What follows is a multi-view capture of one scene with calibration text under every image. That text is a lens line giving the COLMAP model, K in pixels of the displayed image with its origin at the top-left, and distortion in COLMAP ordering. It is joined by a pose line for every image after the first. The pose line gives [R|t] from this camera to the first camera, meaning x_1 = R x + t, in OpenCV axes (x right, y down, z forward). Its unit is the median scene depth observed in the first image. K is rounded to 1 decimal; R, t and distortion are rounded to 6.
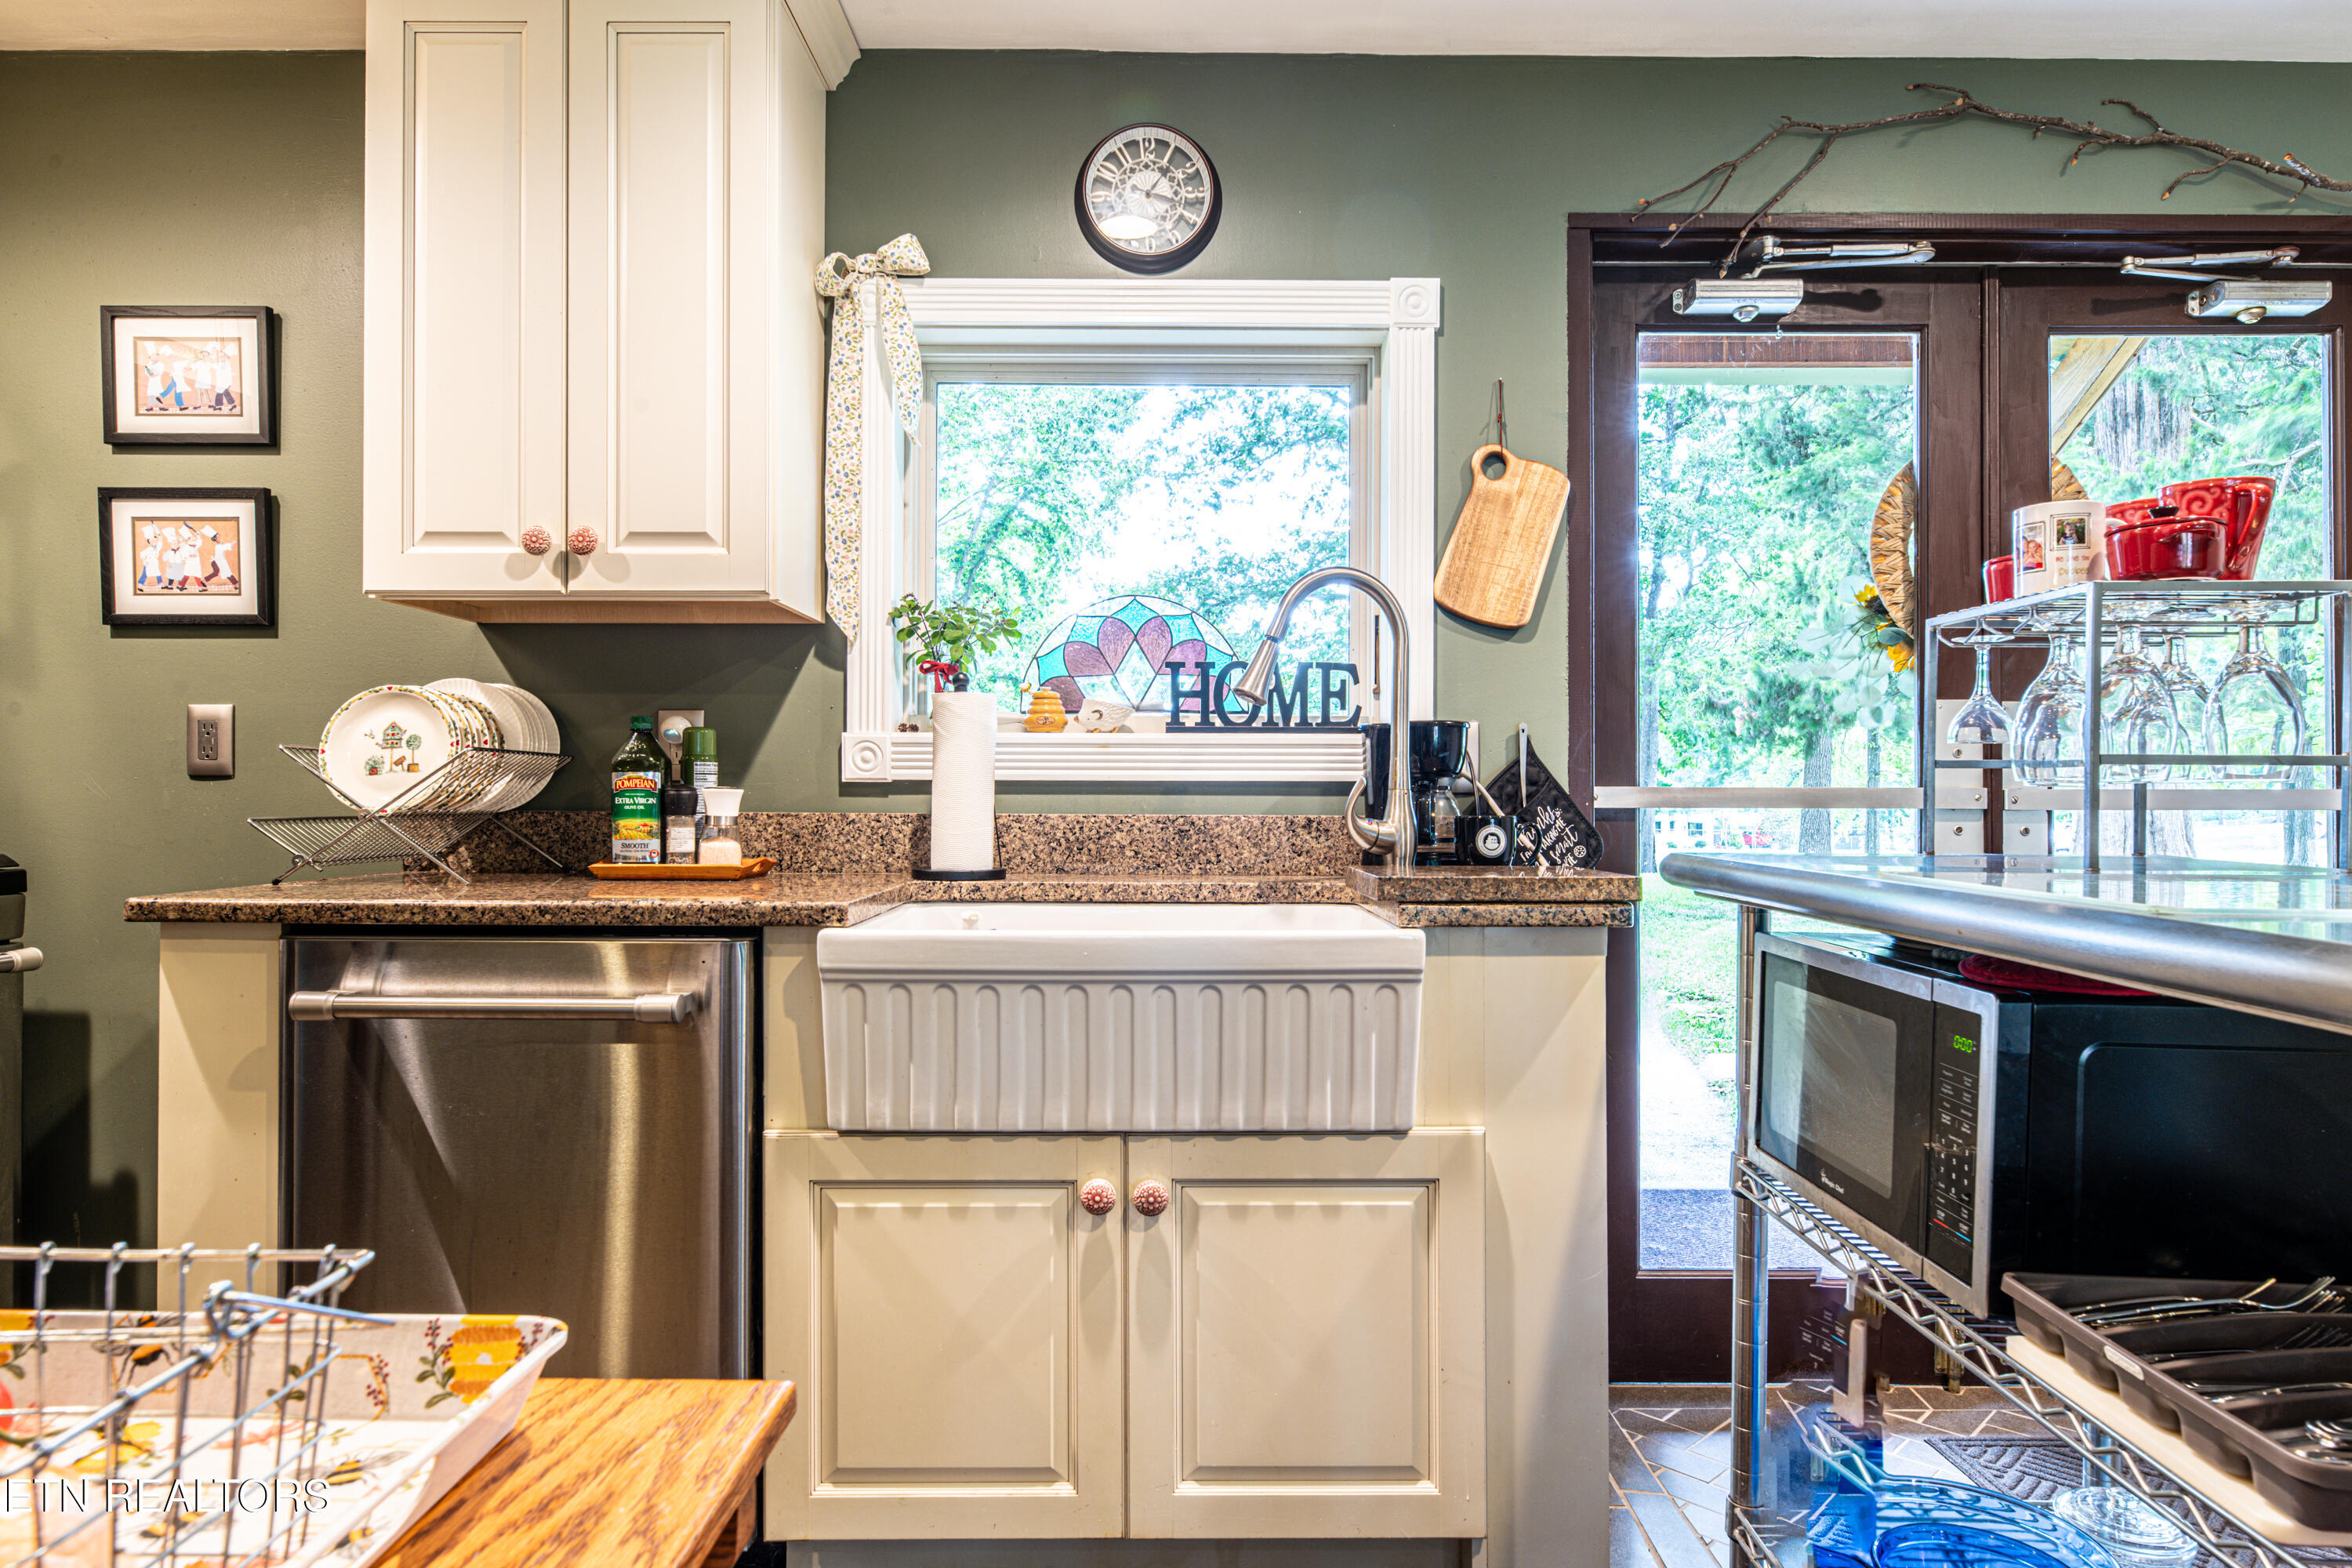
lens RADIAL K [[1398.5, 0, 1174.8], [0, 1398.5, 784.0], [0, 0, 1]] dist [-0.002594, 0.000607]
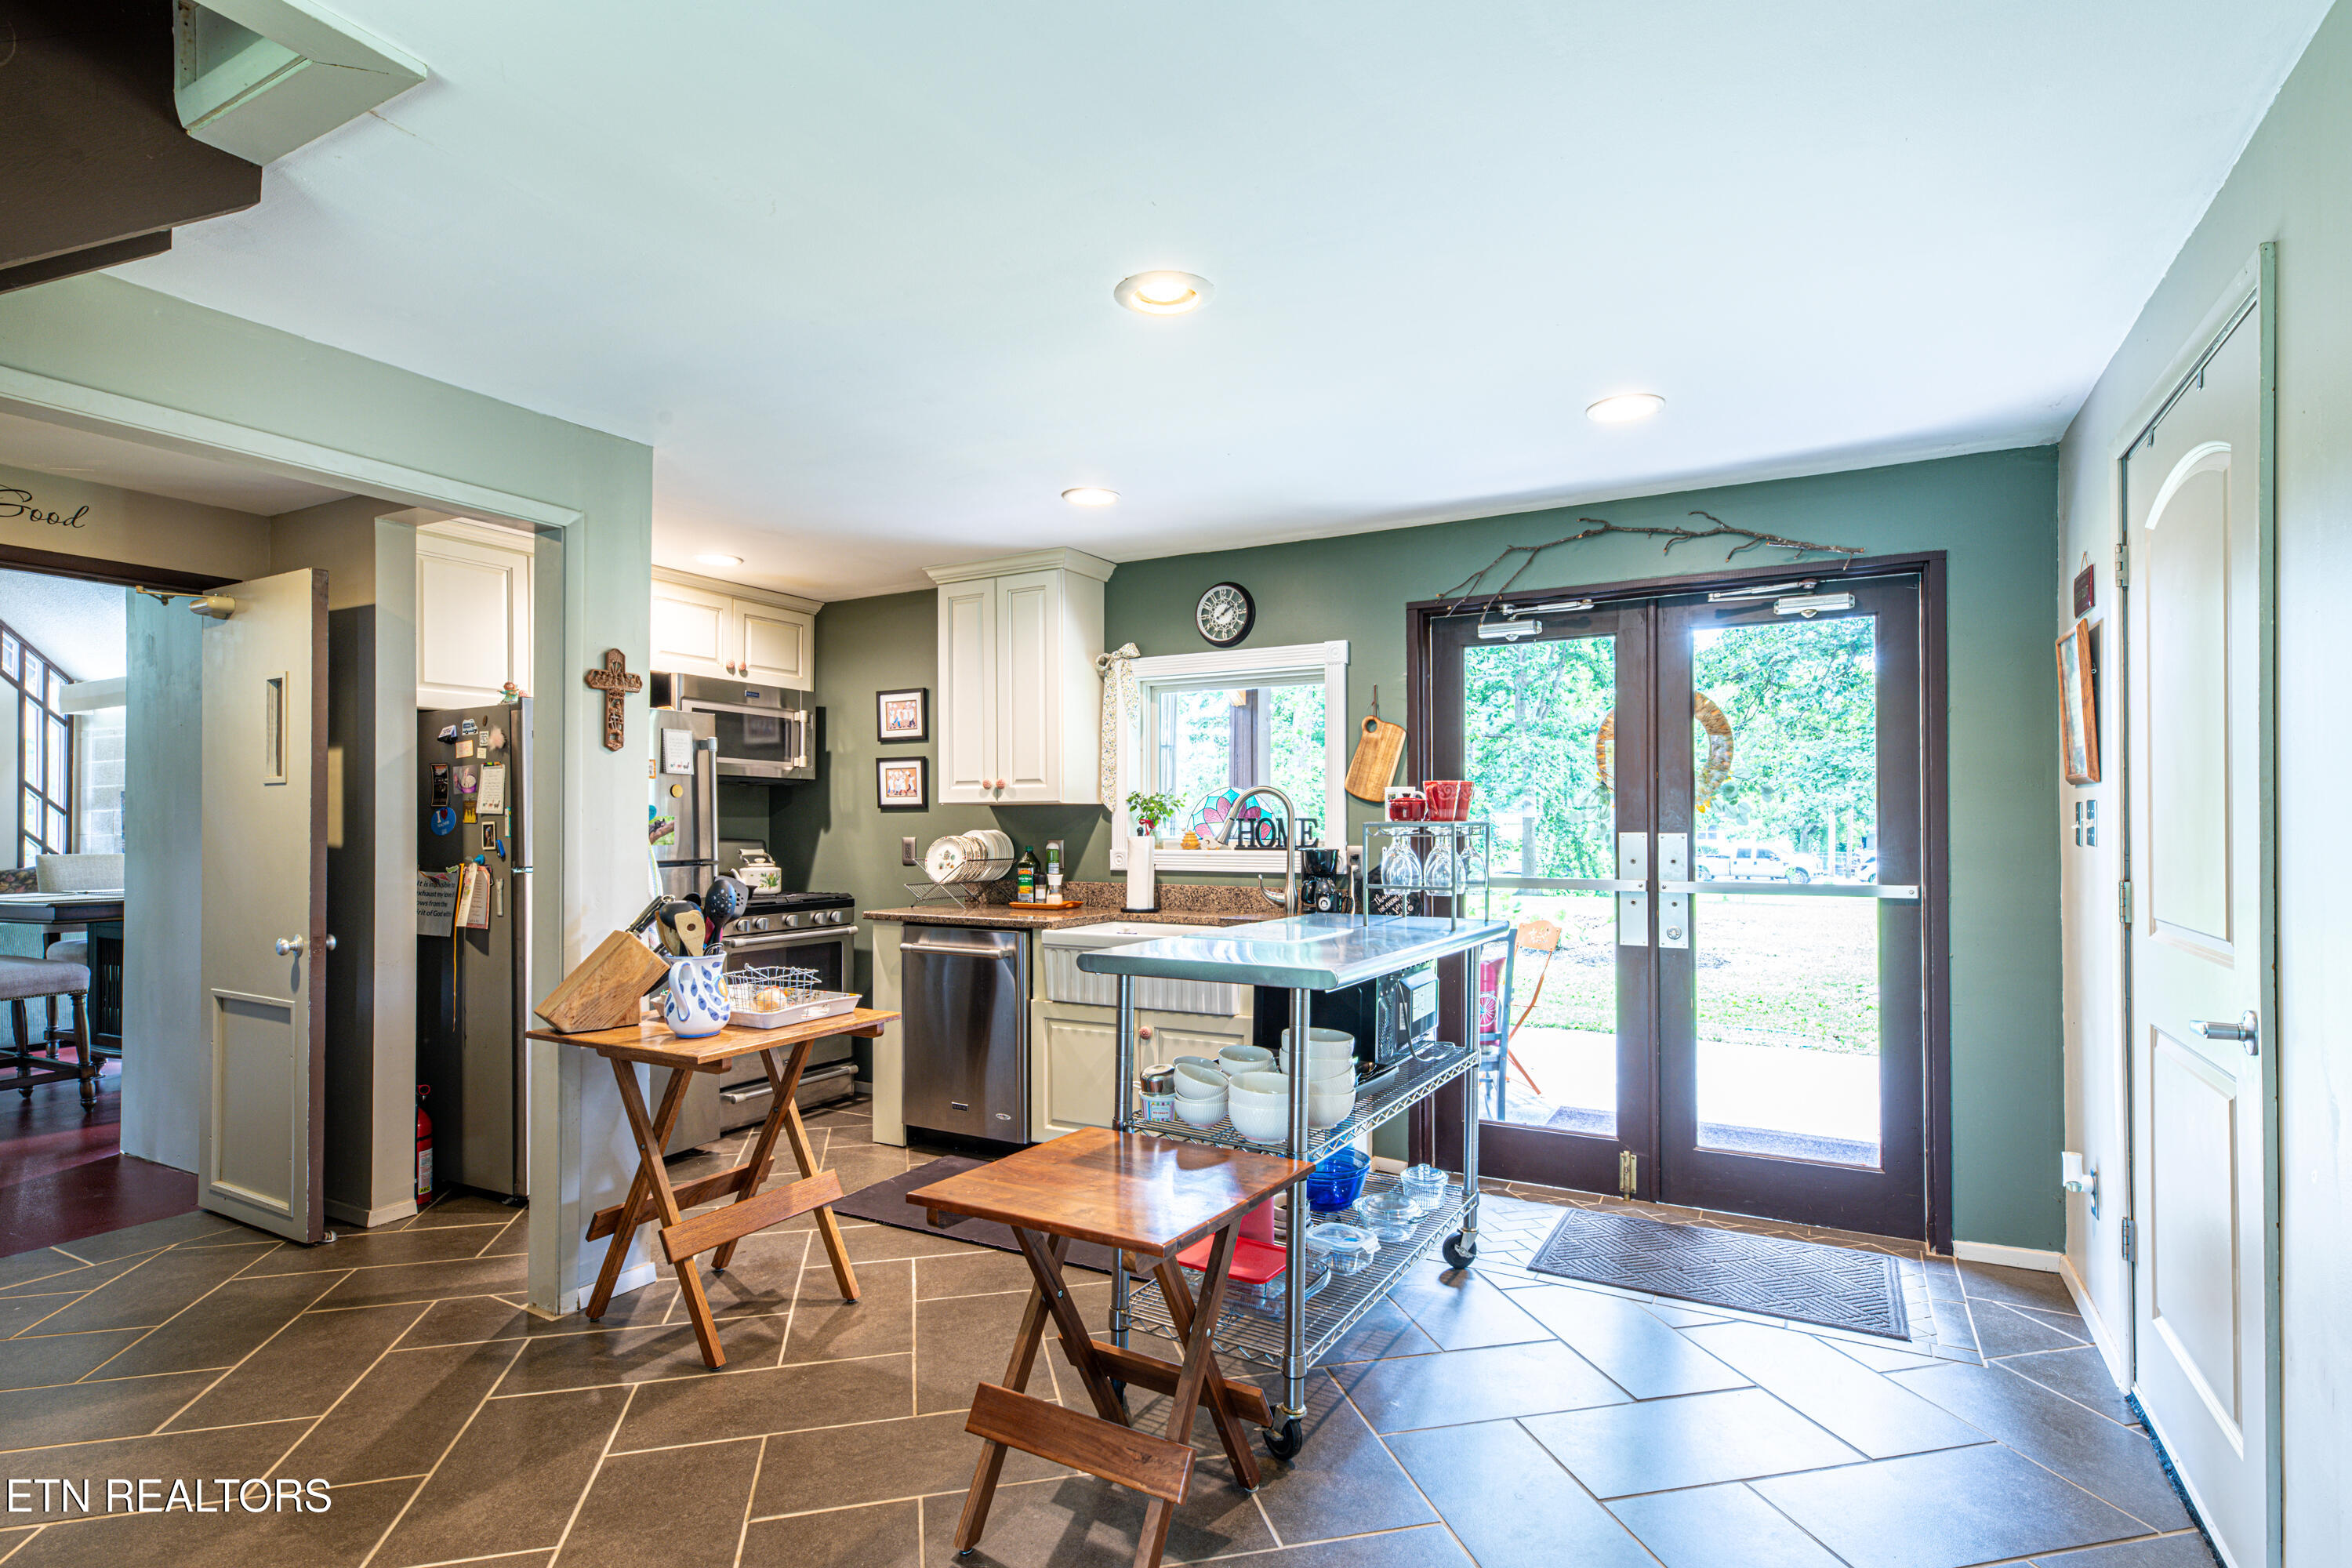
lens RADIAL K [[1188.7, 0, 1176.2], [0, 1188.7, 800.2], [0, 0, 1]] dist [-0.001013, -0.000050]
pose [[0.875957, -0.014268, -0.482179, 0.852581], [0.008259, 0.999860, -0.014582, -0.090951], [0.482319, 0.008791, 0.875952, -0.741817]]
